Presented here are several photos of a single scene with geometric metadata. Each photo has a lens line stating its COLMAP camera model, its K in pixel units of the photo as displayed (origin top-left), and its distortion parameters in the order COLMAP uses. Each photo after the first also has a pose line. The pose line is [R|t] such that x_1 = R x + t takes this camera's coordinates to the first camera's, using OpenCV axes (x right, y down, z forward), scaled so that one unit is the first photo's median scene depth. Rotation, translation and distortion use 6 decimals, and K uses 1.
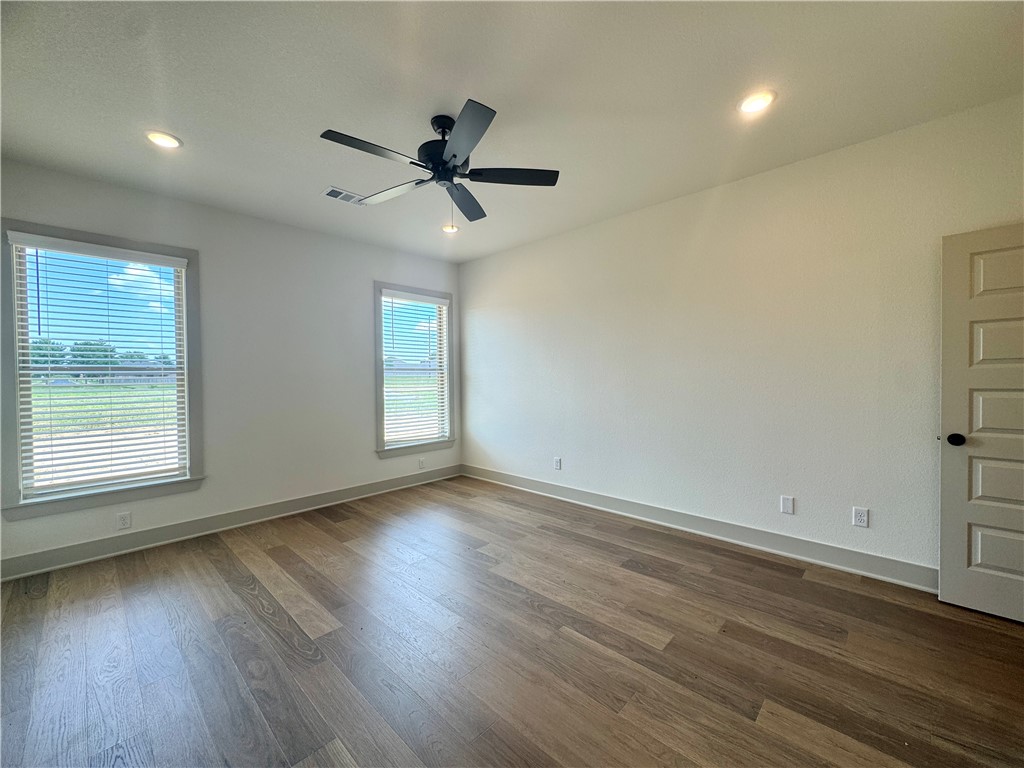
lens RADIAL K [[412.1, 0, 516.5], [0, 412.1, 379.3], [0, 0, 1]] dist [-0.002071, -0.000880]
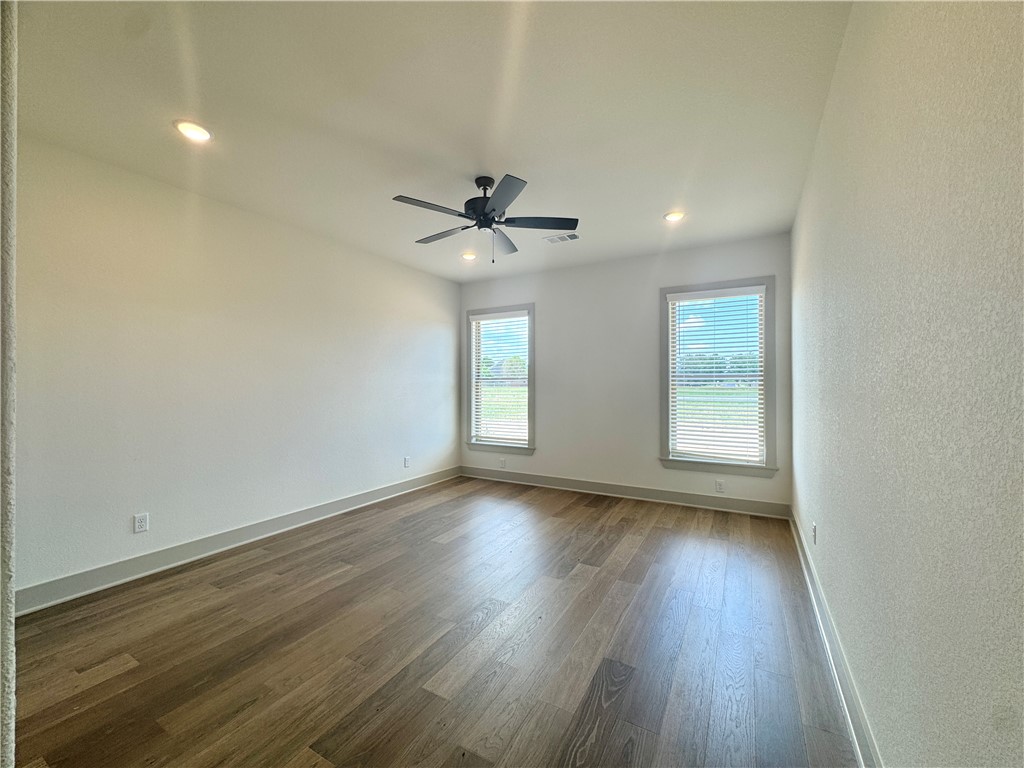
lens RADIAL K [[412.1, 0, 508.0], [0, 412.1, 381.0], [0, 0, 1]] dist [-0.002071, -0.000880]
pose [[0.224494, 0.000120, -0.974475, 0.610268], [-0.007929, 0.999967, -0.001704, -0.010355], [0.974443, 0.008109, 0.224487, 0.462935]]
